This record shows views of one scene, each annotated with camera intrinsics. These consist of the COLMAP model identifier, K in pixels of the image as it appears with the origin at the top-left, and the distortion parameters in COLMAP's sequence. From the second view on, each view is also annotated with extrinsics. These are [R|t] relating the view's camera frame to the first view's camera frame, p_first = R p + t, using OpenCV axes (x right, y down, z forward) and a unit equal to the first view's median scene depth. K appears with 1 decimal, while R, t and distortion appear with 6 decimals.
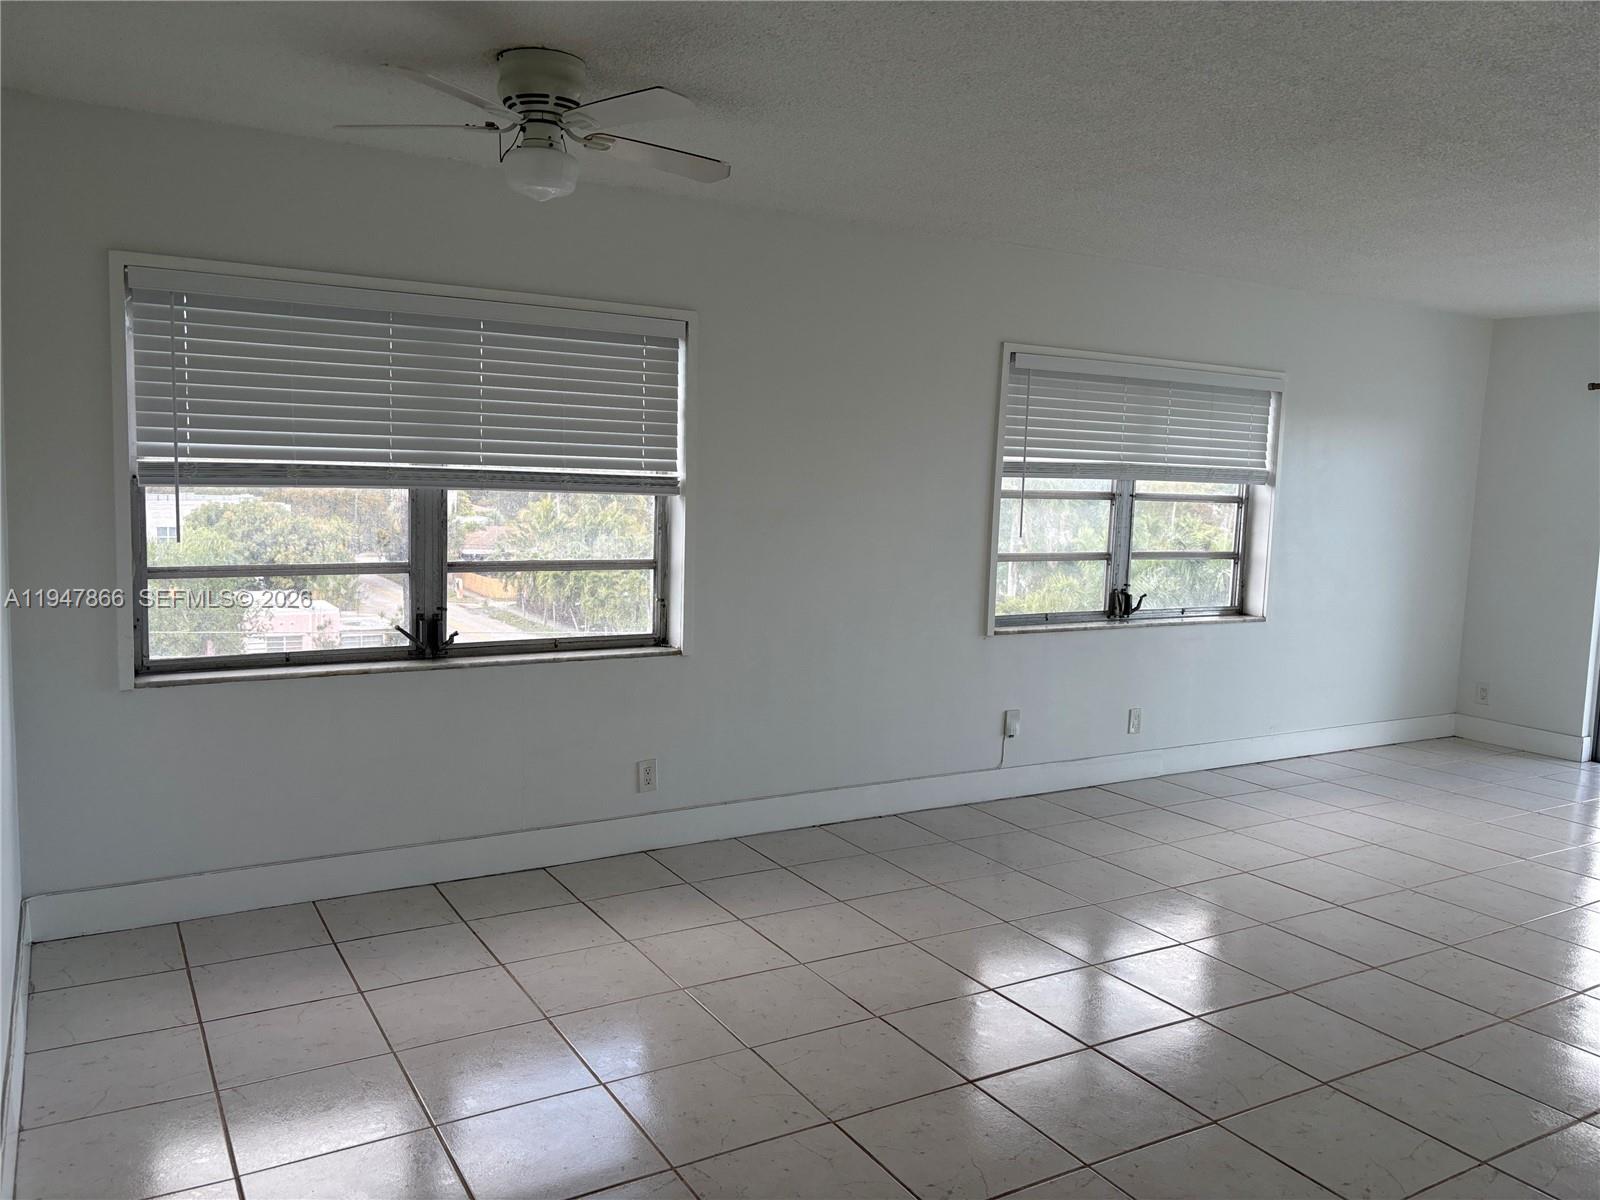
lens RADIAL K [[1202.0, 0, 805.1], [0, 1202.0, 642.9], [0, 0, 1]] dist [0.046021, -0.037406]
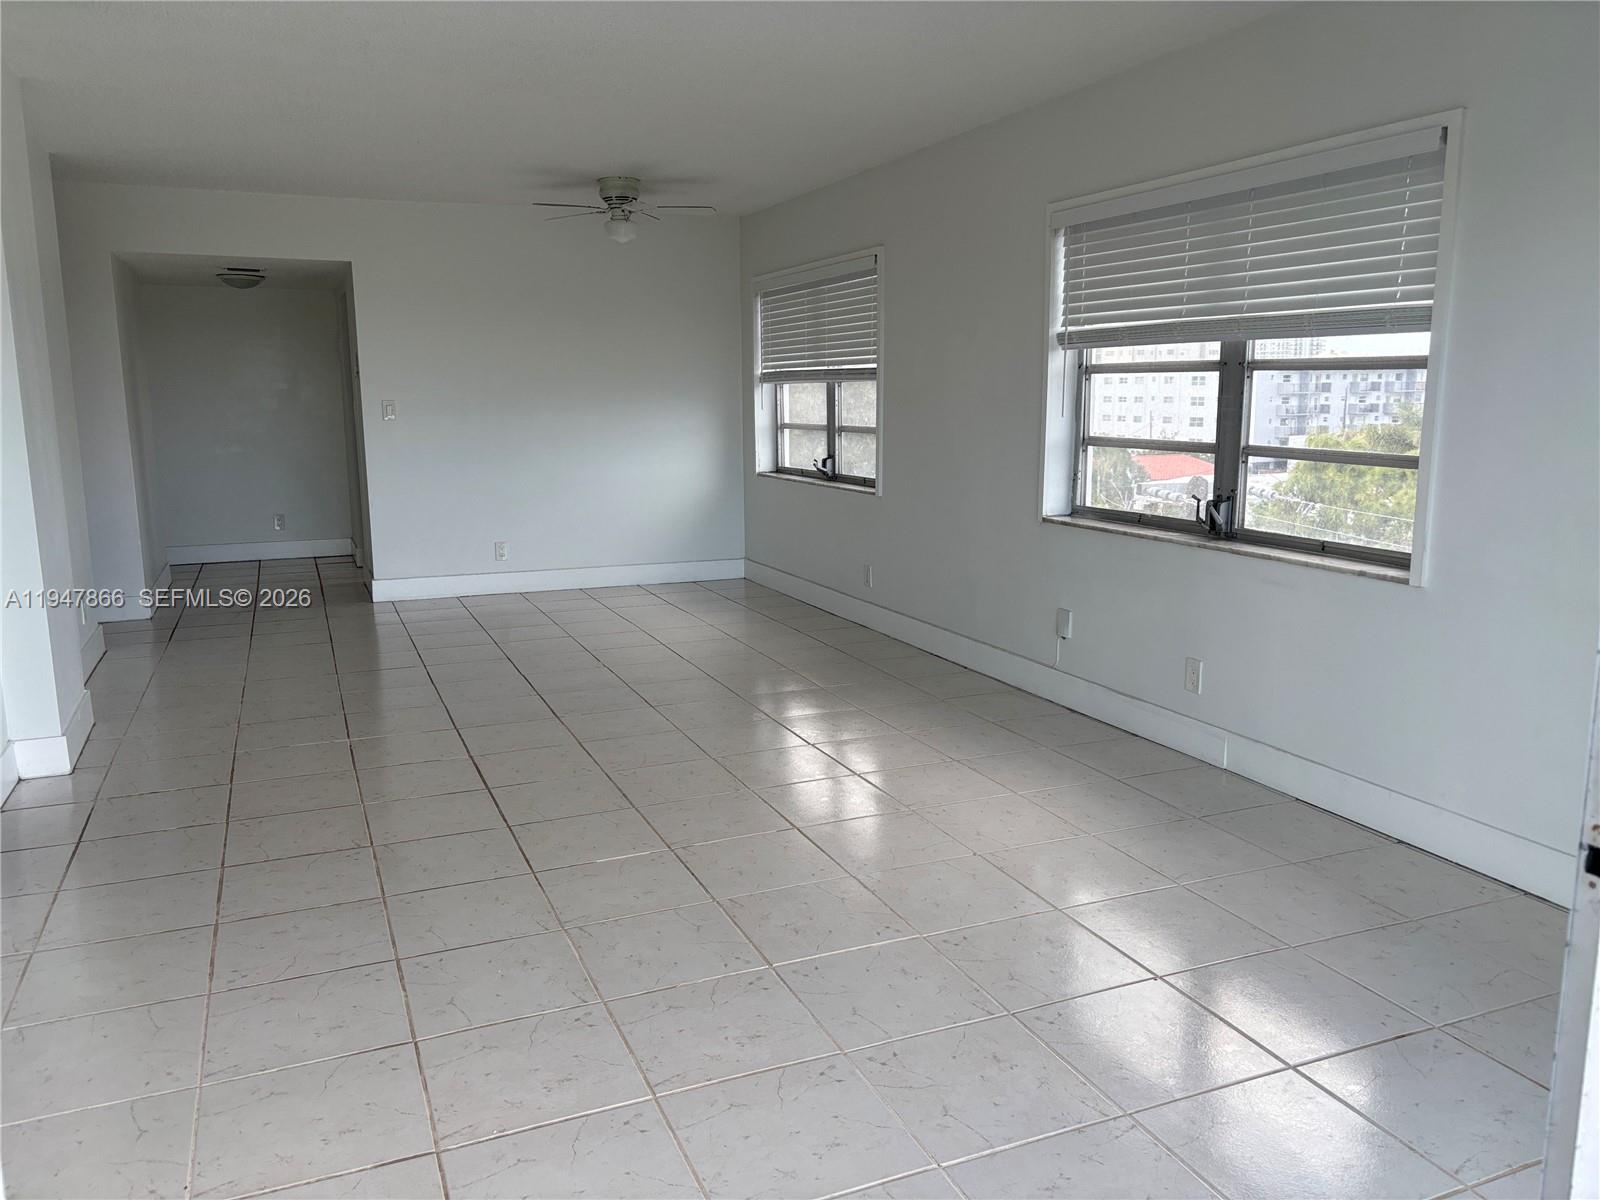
lens RADIAL K [[1202.0, 0, 789.4], [0, 1202.0, 601.9], [0, 0, 1]] dist [0.046021, -0.037406]
pose [[-0.133893, 0.153891, -0.978974, 1.052777], [-0.119125, 0.978207, 0.170062, -0.076875], [0.983810, 0.139391, -0.112643, 0.867027]]
